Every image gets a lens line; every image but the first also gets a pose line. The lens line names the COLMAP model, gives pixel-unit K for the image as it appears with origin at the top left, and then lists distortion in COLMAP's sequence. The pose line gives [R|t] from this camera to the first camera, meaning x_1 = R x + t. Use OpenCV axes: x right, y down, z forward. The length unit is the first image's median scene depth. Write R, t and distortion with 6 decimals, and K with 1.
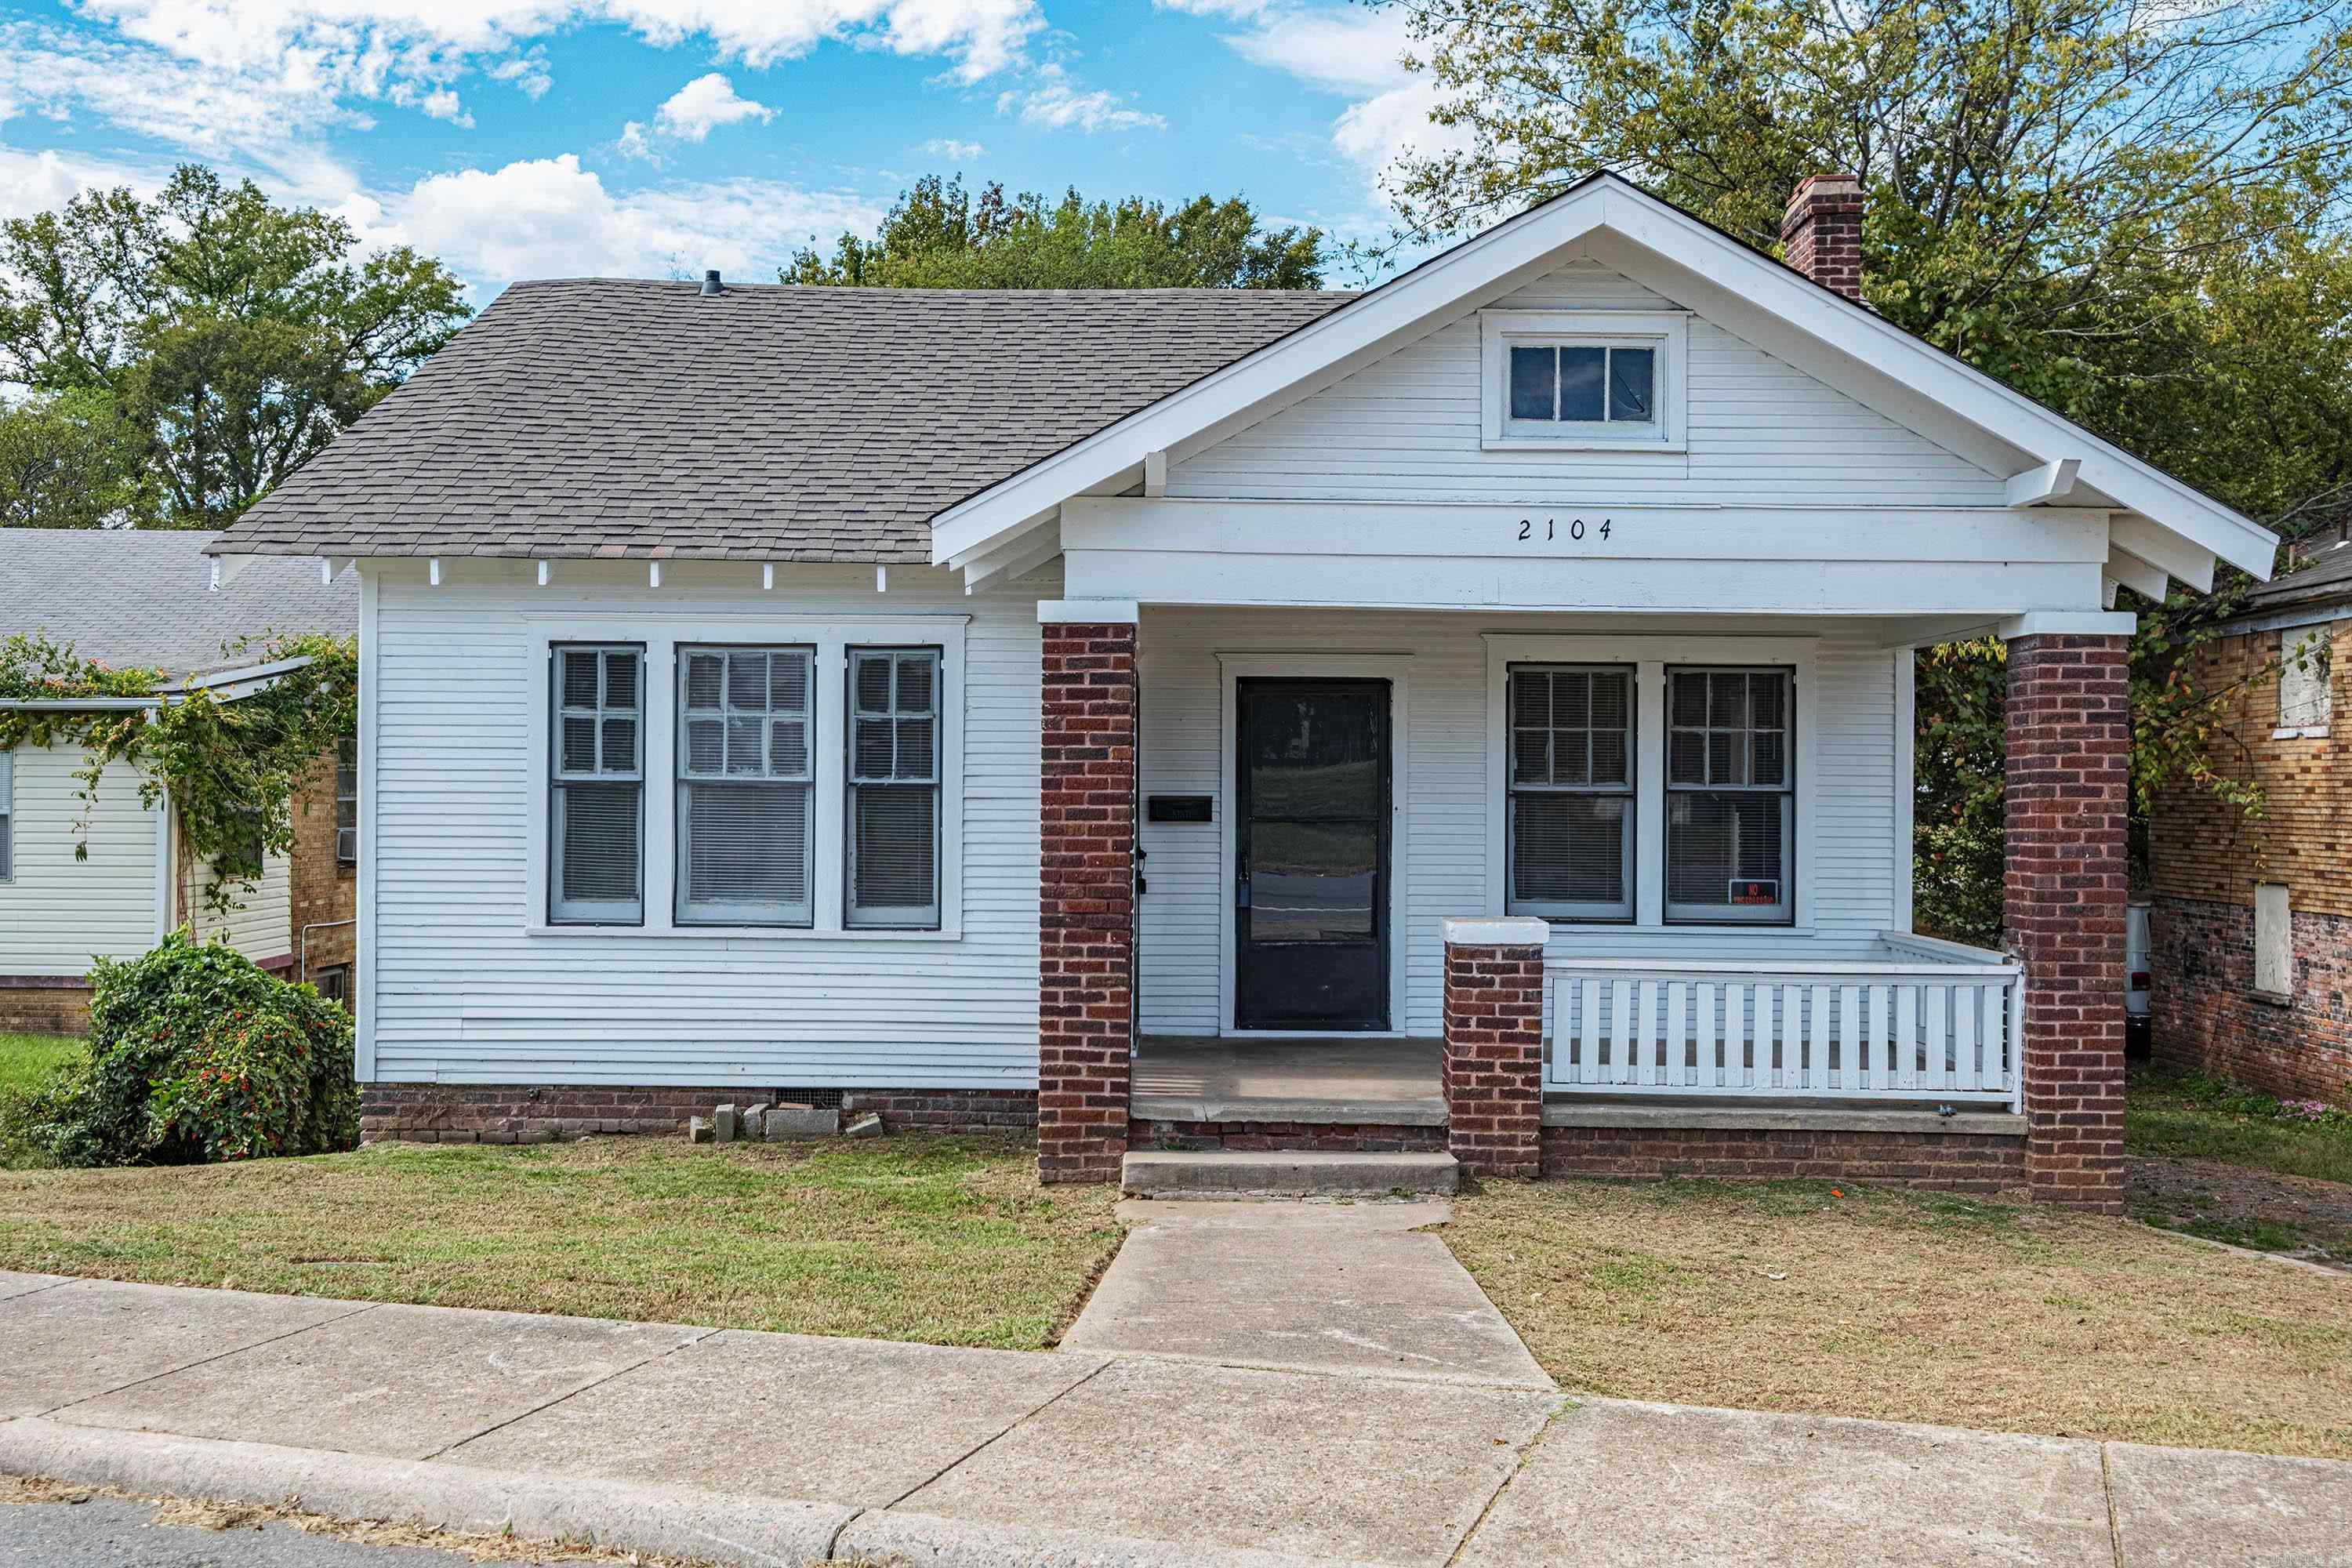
lens RADIAL K [[2219.5, 0, 1176.0], [0, 2219.5, 784.0], [0, 0, 1]] dist [-0.003982, 0.009905]
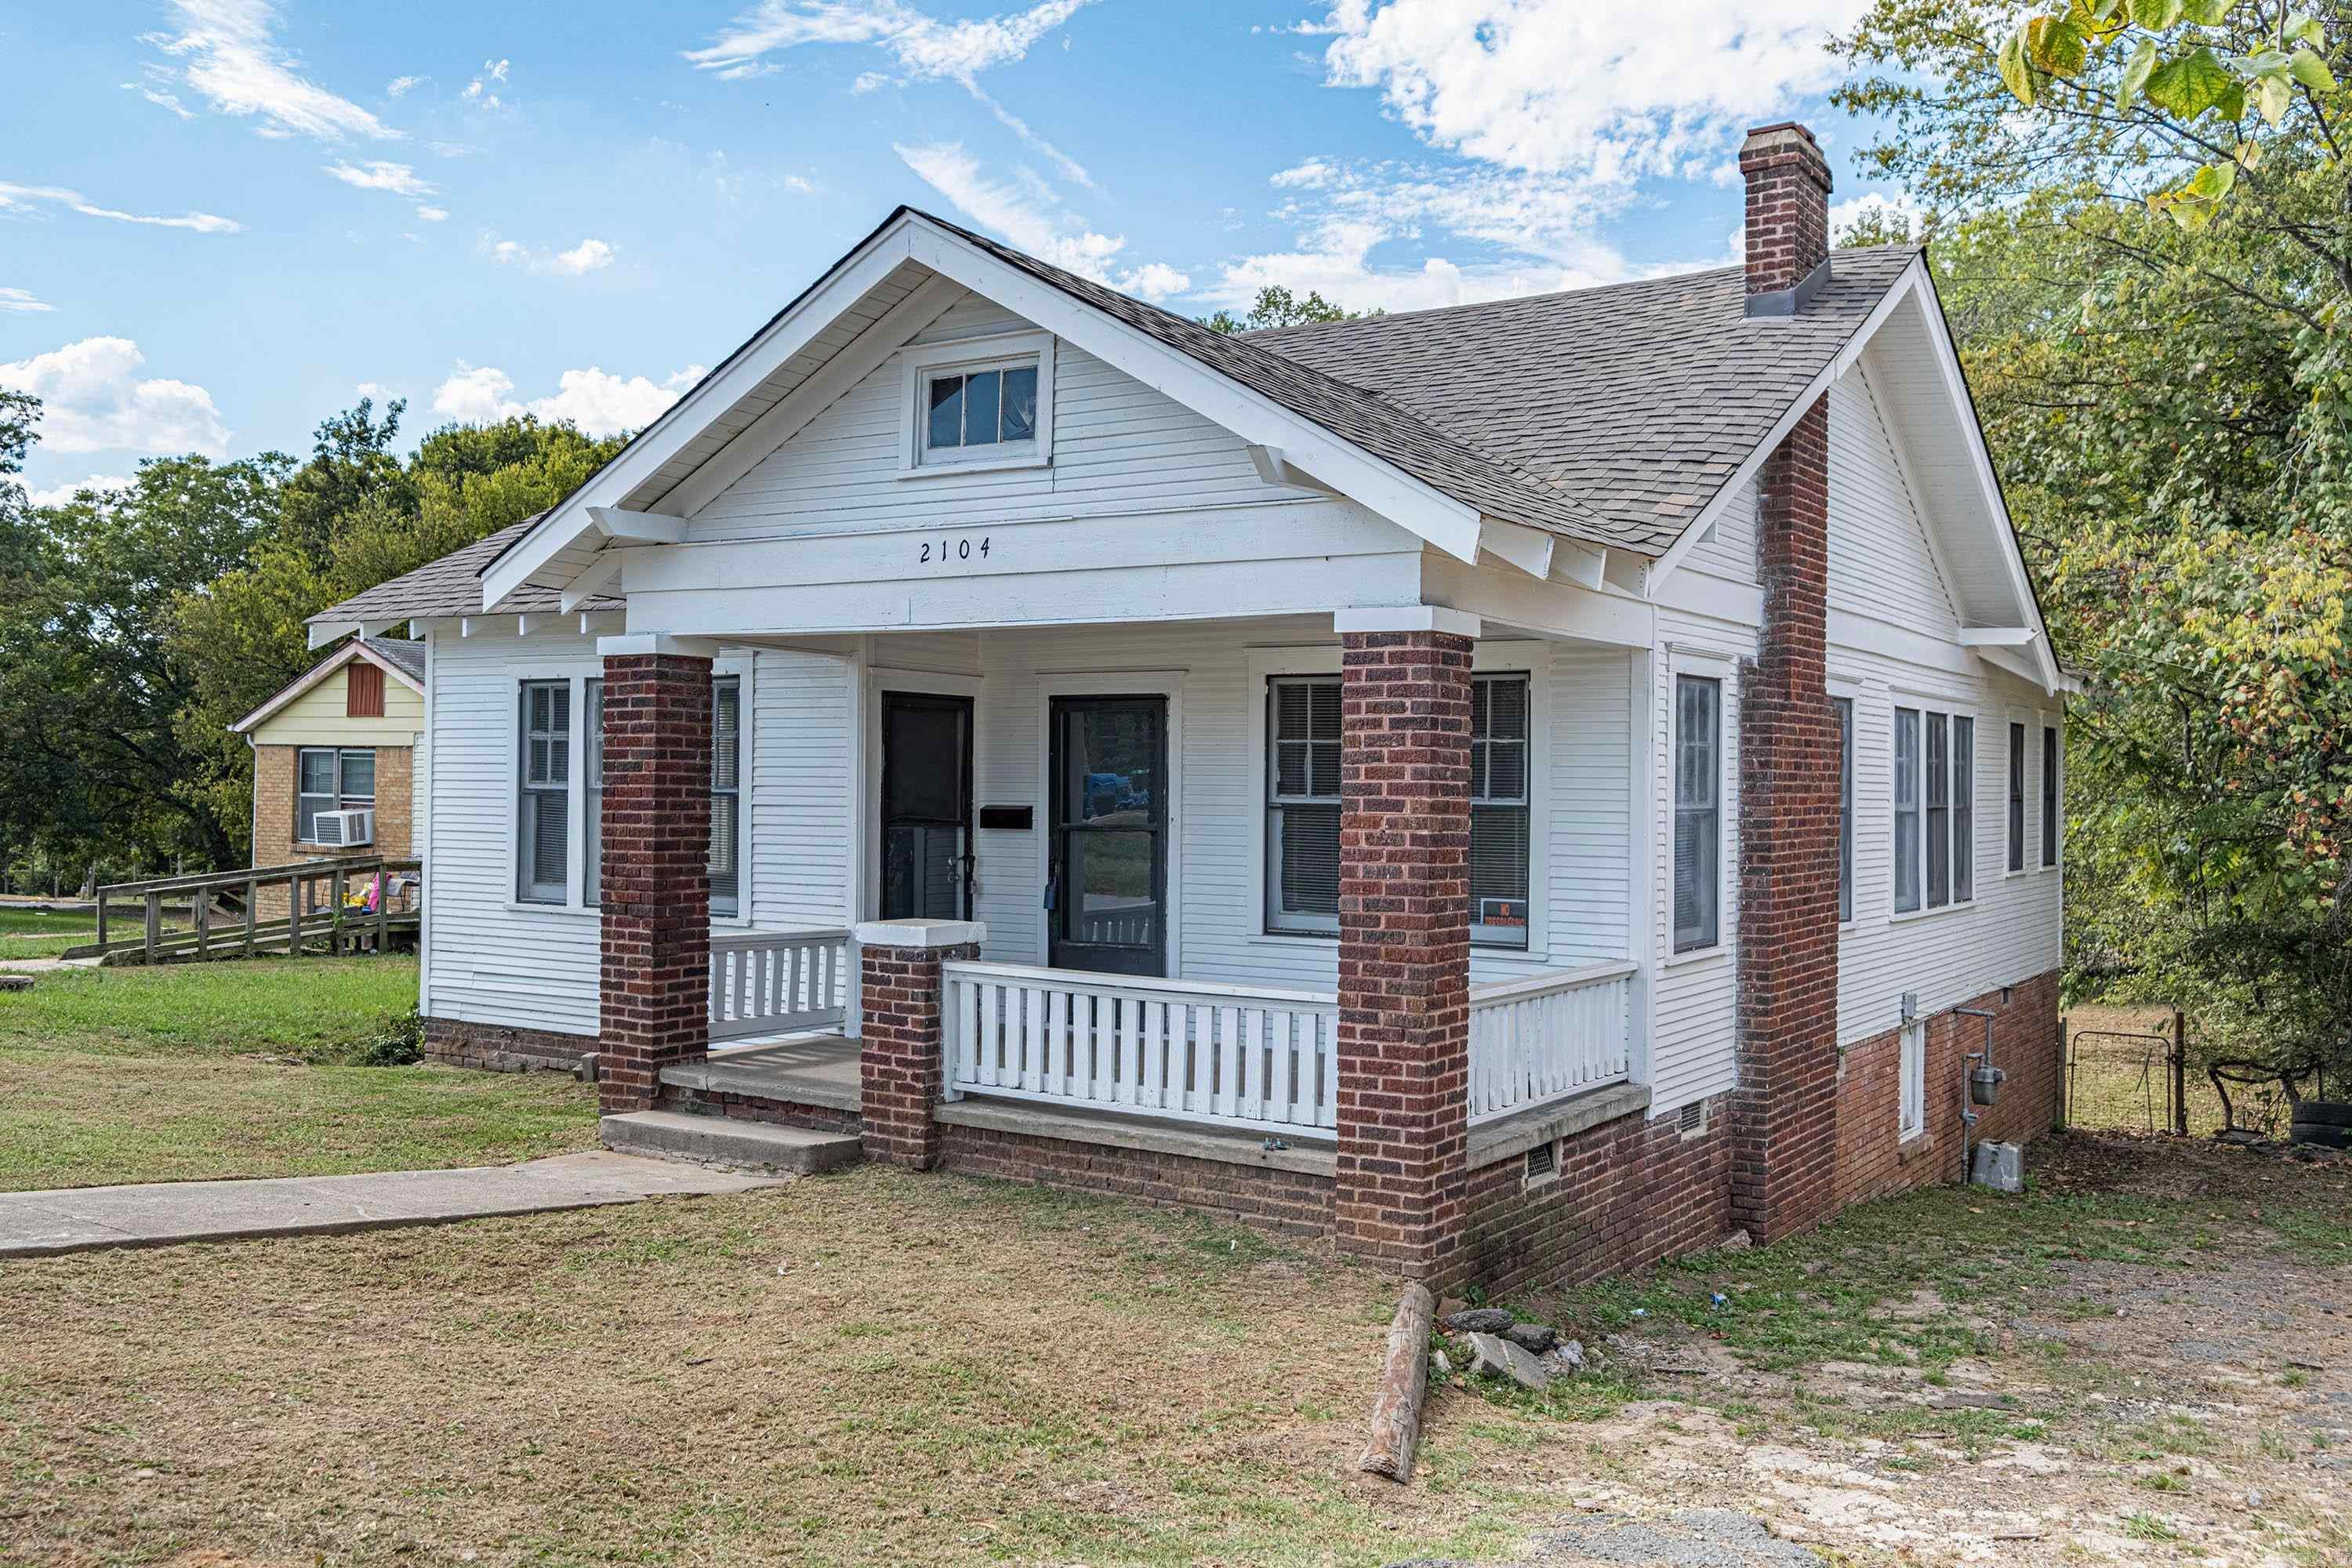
lens RADIAL K [[2063.5, 0, 1176.0], [0, 2063.5, 784.0], [0, 0, 1]] dist [-0.034267, 0.003691]
pose [[0.842643, 0.002080, -0.538469, 0.785108], [-0.006128, 0.999965, -0.005727, 0.000051], [0.538438, 0.008125, 0.842626, 0.242536]]
